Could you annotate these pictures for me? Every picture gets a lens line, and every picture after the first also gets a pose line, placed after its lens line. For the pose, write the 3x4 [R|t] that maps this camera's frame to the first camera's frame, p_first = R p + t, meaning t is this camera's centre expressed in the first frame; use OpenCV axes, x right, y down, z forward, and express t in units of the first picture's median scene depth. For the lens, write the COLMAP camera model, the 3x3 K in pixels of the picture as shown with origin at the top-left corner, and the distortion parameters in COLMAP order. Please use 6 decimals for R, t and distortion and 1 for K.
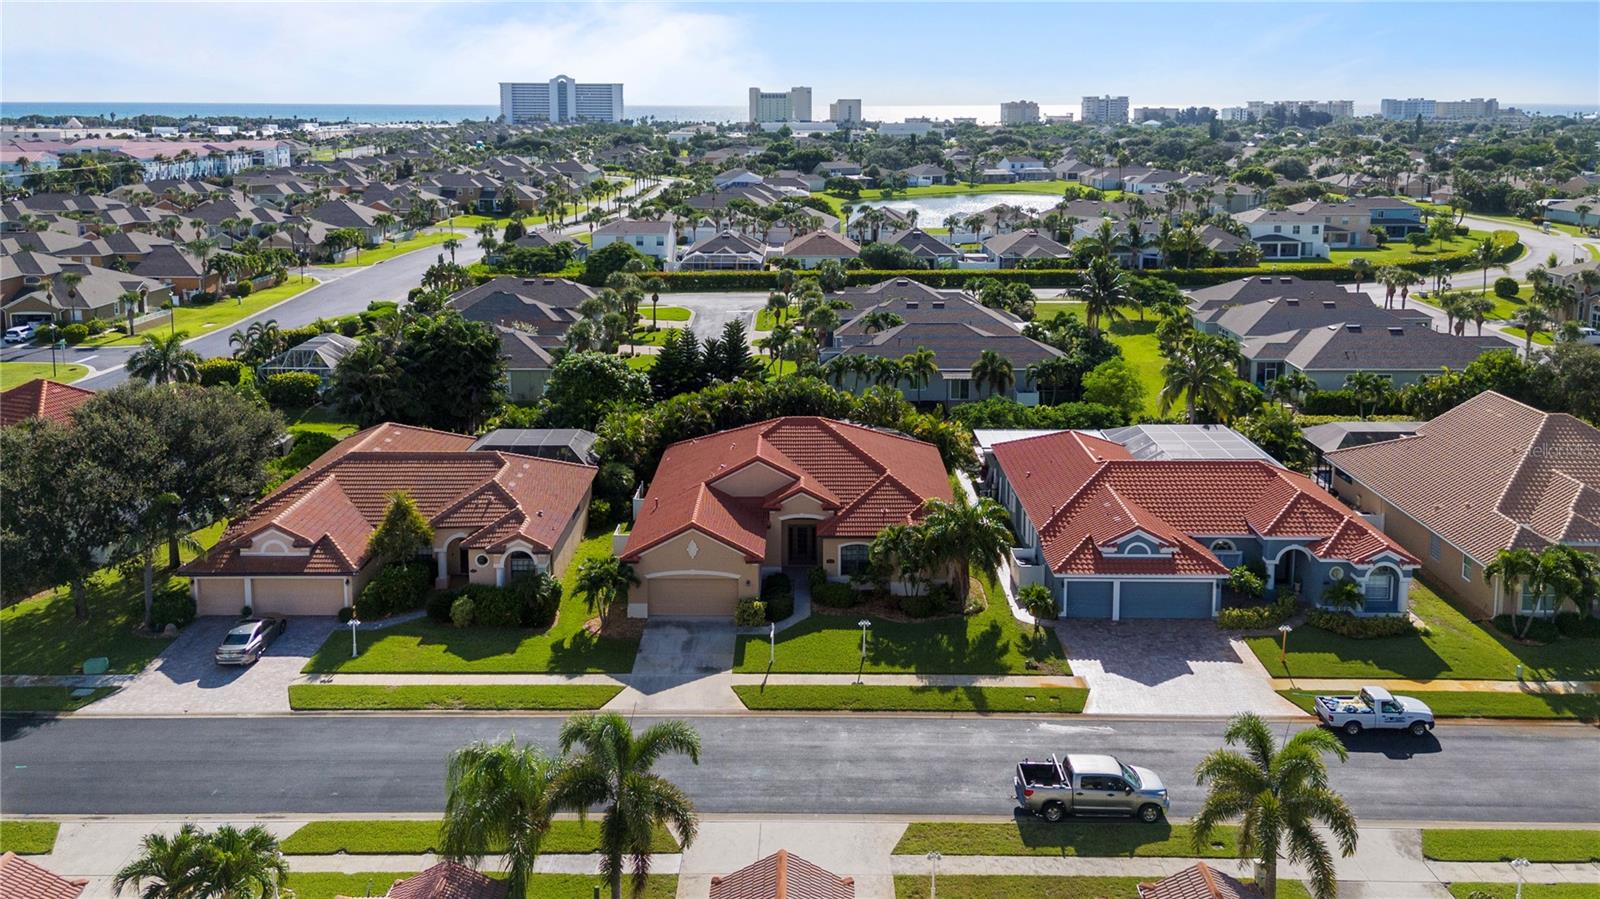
lens RADIAL K [[1210.6, 0, 796.9], [0, 1210.6, 333.8], [0, 0, 1]] dist [0.073850, -0.099599]
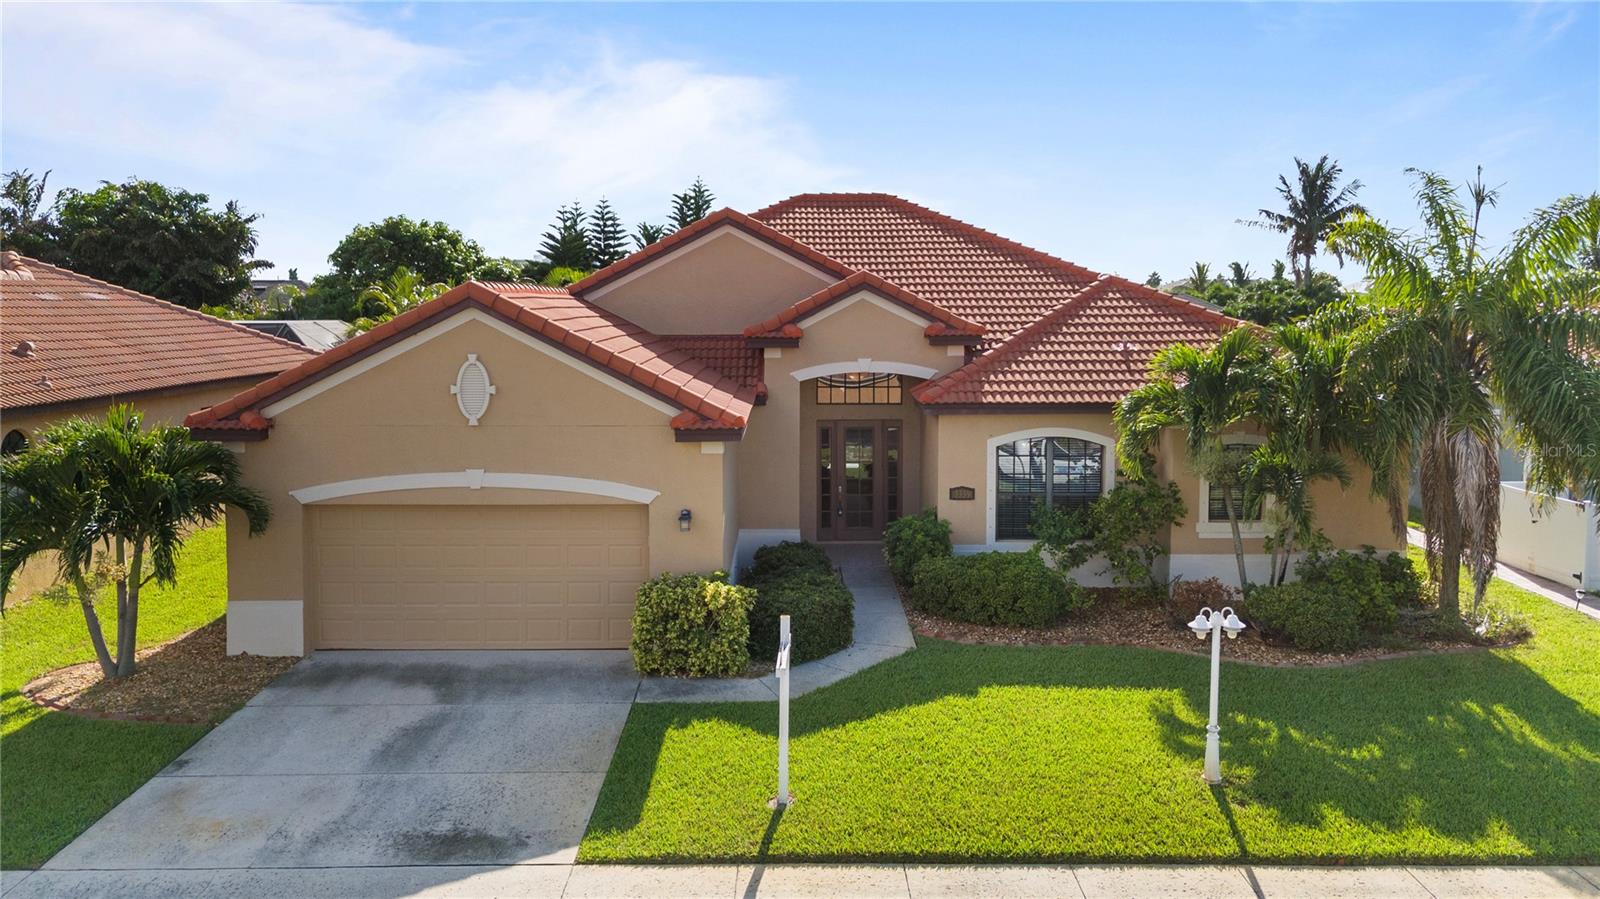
lens RADIAL K [[1194.6, 0, 800.0], [0, 1194.6, 449.5], [0, 0, 1]] dist [0.048729, -0.002542]
pose [[0.999892, -0.000267, 0.014665, -0.018788], [0.001185, 0.998037, -0.062612, 0.206177], [-0.014620, 0.062622, 0.997930, 0.737029]]
